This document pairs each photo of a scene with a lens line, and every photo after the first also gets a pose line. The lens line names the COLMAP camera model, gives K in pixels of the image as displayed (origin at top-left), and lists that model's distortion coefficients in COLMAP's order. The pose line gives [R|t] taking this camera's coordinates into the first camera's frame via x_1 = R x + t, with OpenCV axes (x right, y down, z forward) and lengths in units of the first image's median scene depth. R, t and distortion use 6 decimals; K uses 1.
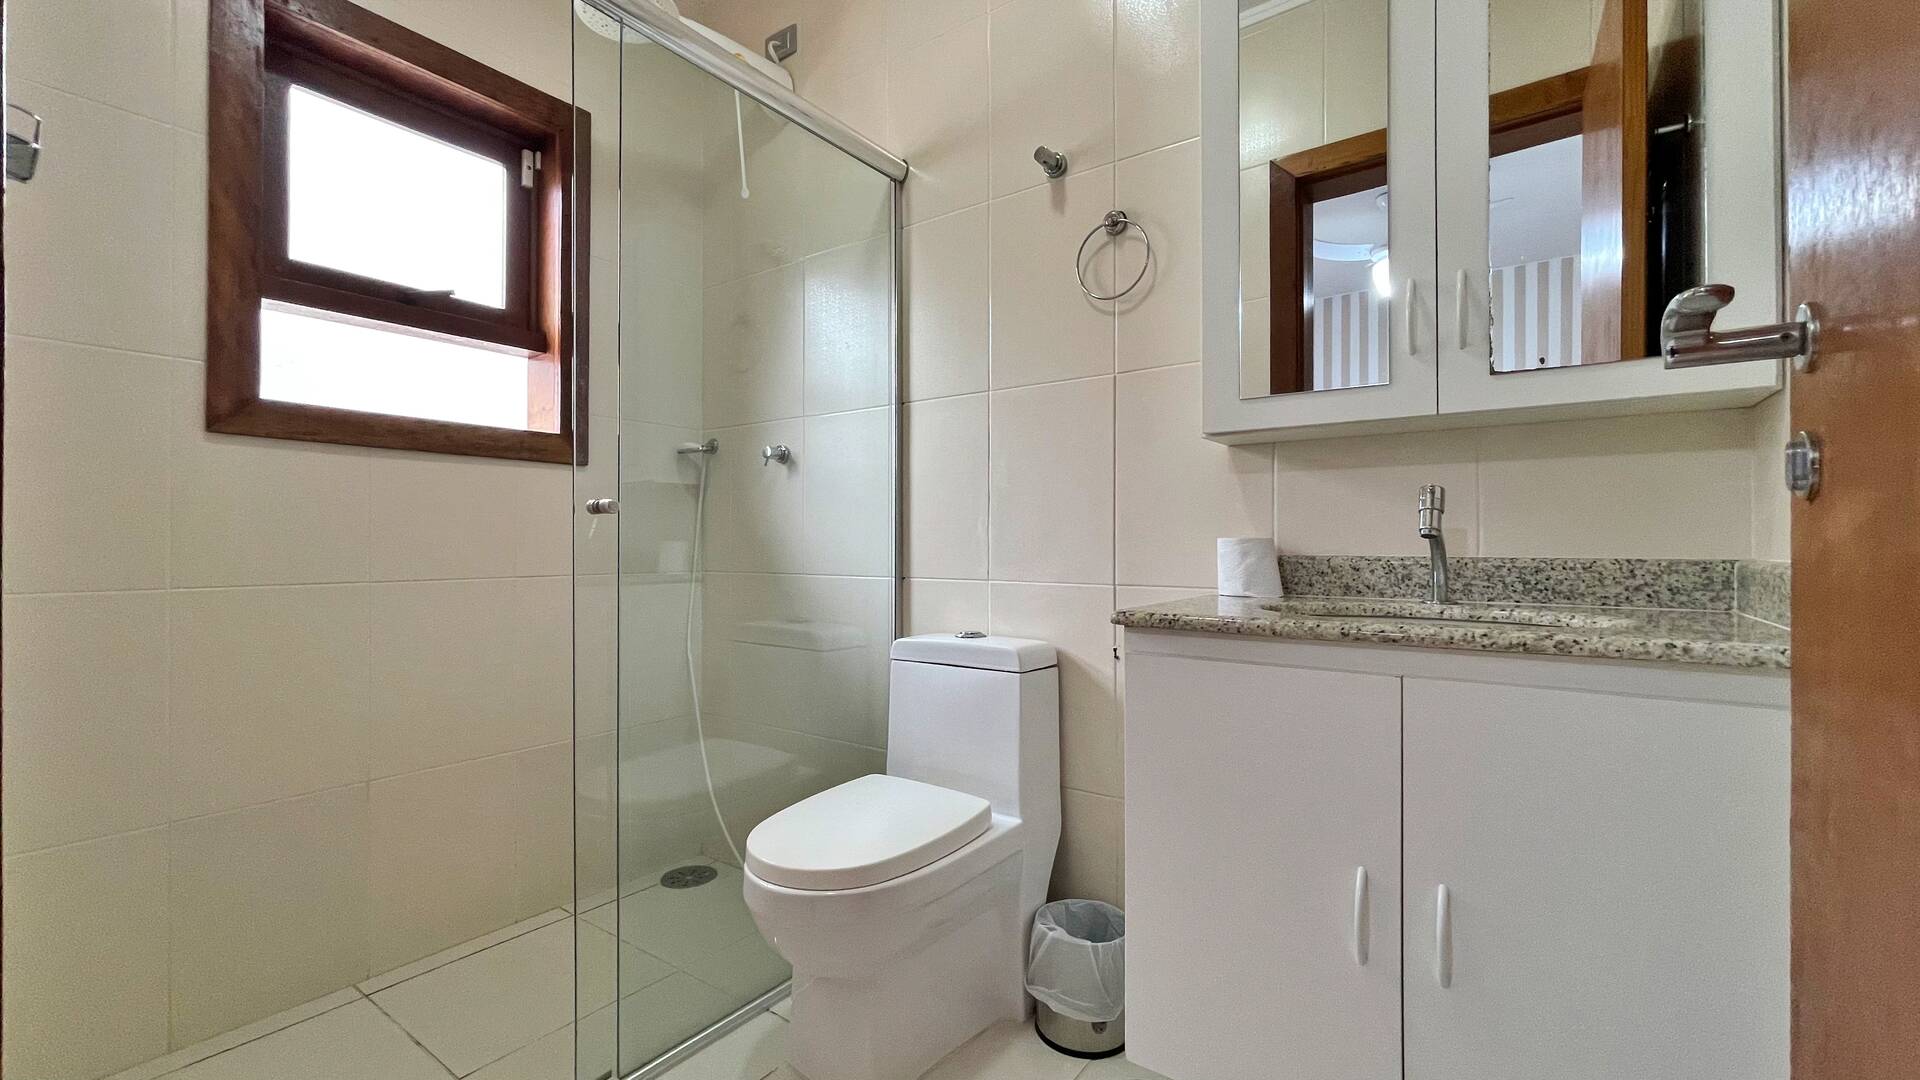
lens RADIAL K [[778.3, 0, 953.1], [0, 778.3, 537.7], [0, 0, 1]] dist [0.002025, 0.000435]
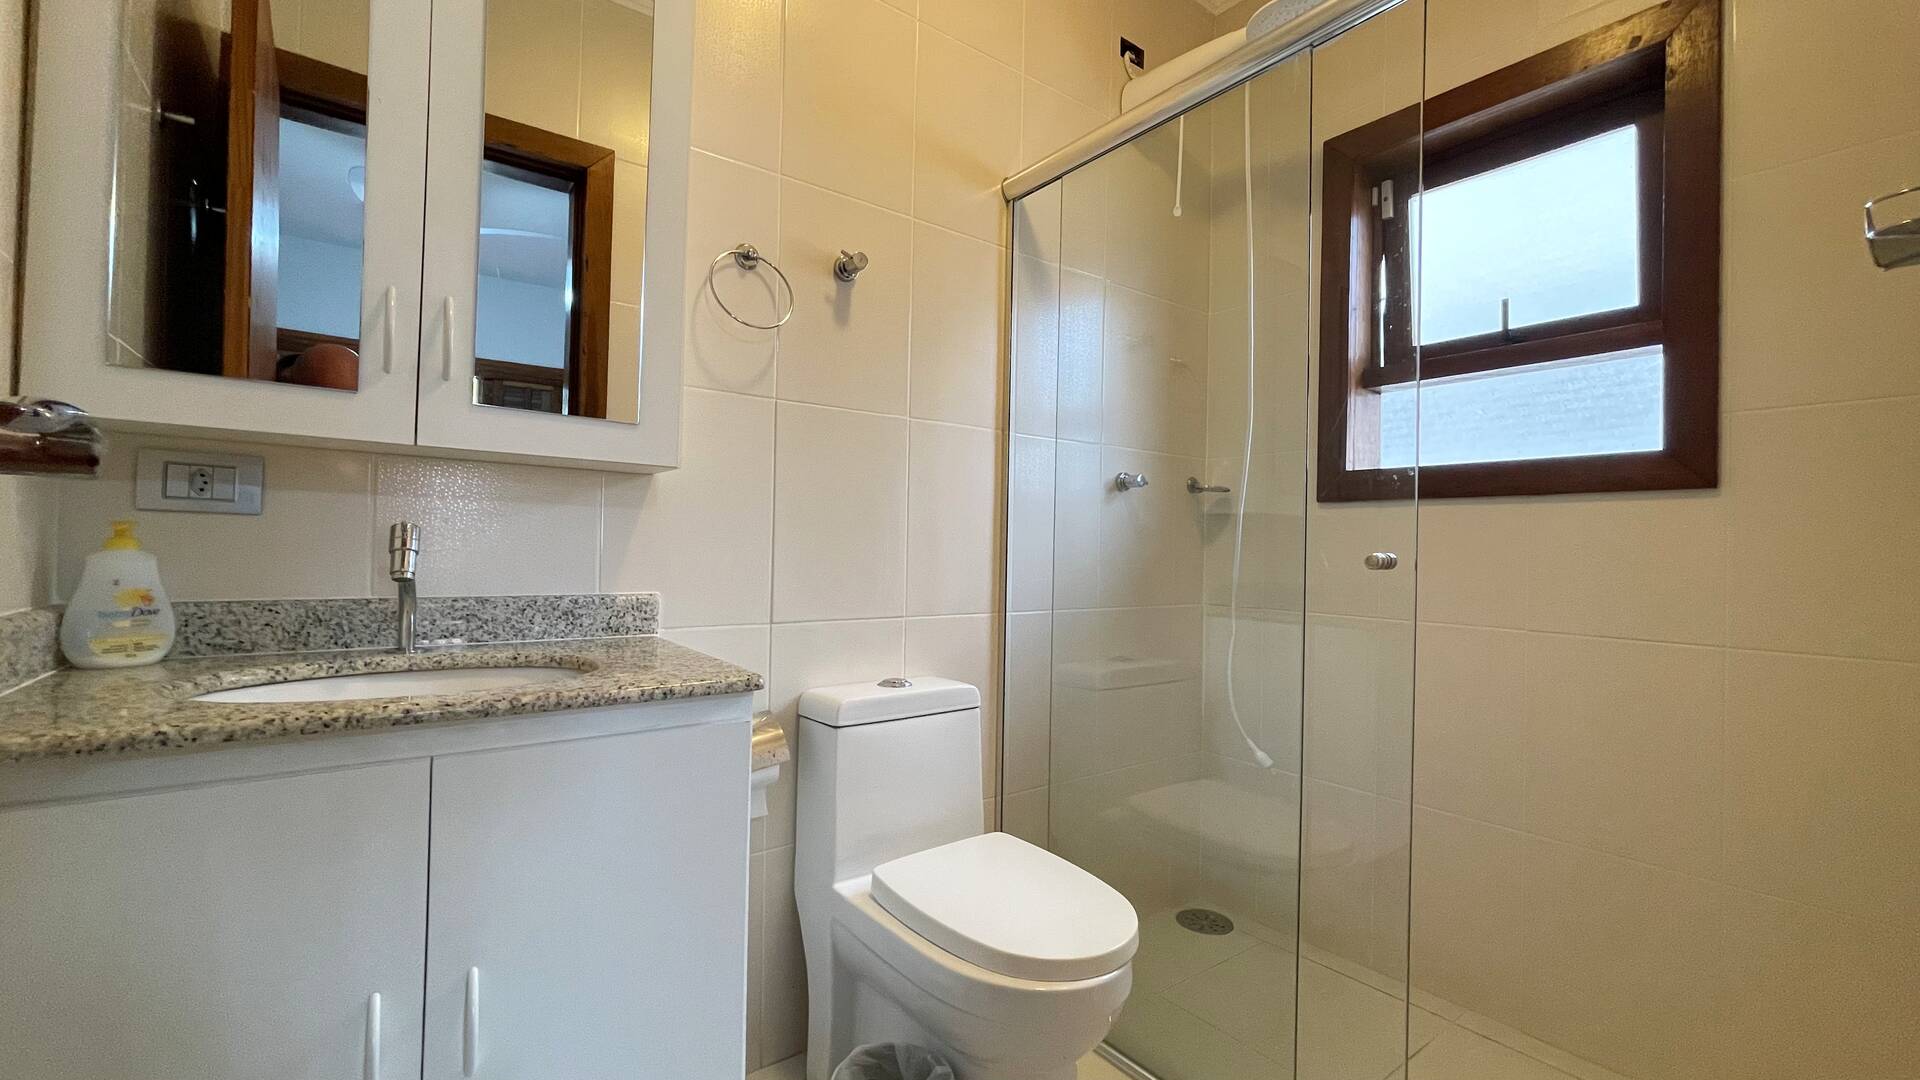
lens RADIAL K [[778.3, 0, 953.1], [0, 778.3, 537.7], [0, 0, 1]] dist [0.002025, 0.000435]
pose [[-0.291555, -0.030897, -0.956055, 0.452488], [-0.027233, 0.999341, -0.023991, -0.017665], [0.956166, 0.019042, -0.292205, 0.660447]]
